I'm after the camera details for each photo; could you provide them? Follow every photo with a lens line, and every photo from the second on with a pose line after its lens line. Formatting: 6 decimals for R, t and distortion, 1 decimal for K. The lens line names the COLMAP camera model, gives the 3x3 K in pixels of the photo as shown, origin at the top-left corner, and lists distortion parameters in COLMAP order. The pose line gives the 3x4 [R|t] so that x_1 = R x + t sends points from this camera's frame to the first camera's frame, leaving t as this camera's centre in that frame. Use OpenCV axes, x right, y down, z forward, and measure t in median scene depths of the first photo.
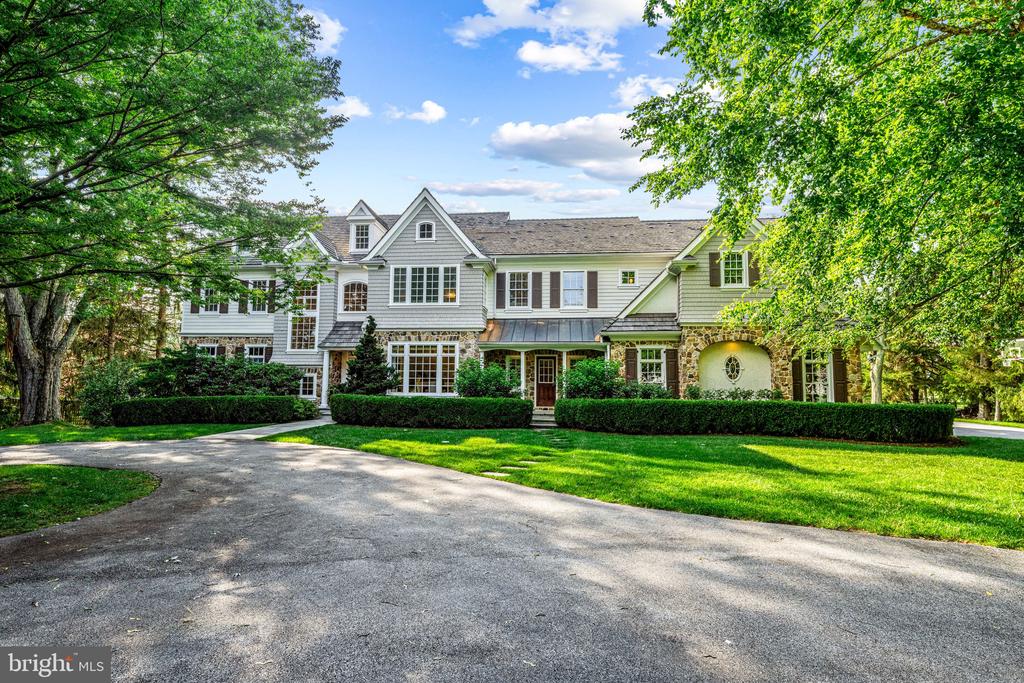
lens RADIAL K [[533.1, 0, 515.6], [0, 533.1, 345.0], [0, 0, 1]] dist [0.001548, -0.000149]
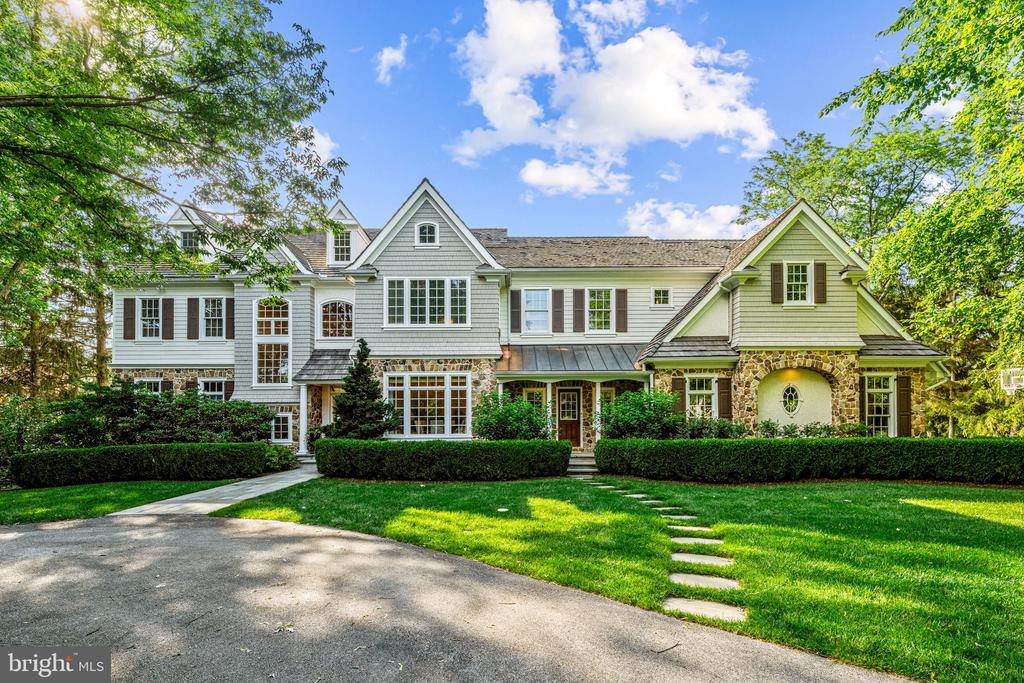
lens RADIAL K [[468.7, 0, 510.7], [0, 468.7, 414.7], [0, 0, 1]] dist [-0.001330, -0.000220]
pose [[0.995071, -0.015581, 0.097934, -0.117392], [0.009253, 0.997860, 0.064736, 0.013911], [-0.098733, -0.063511, 0.993085, 0.270201]]
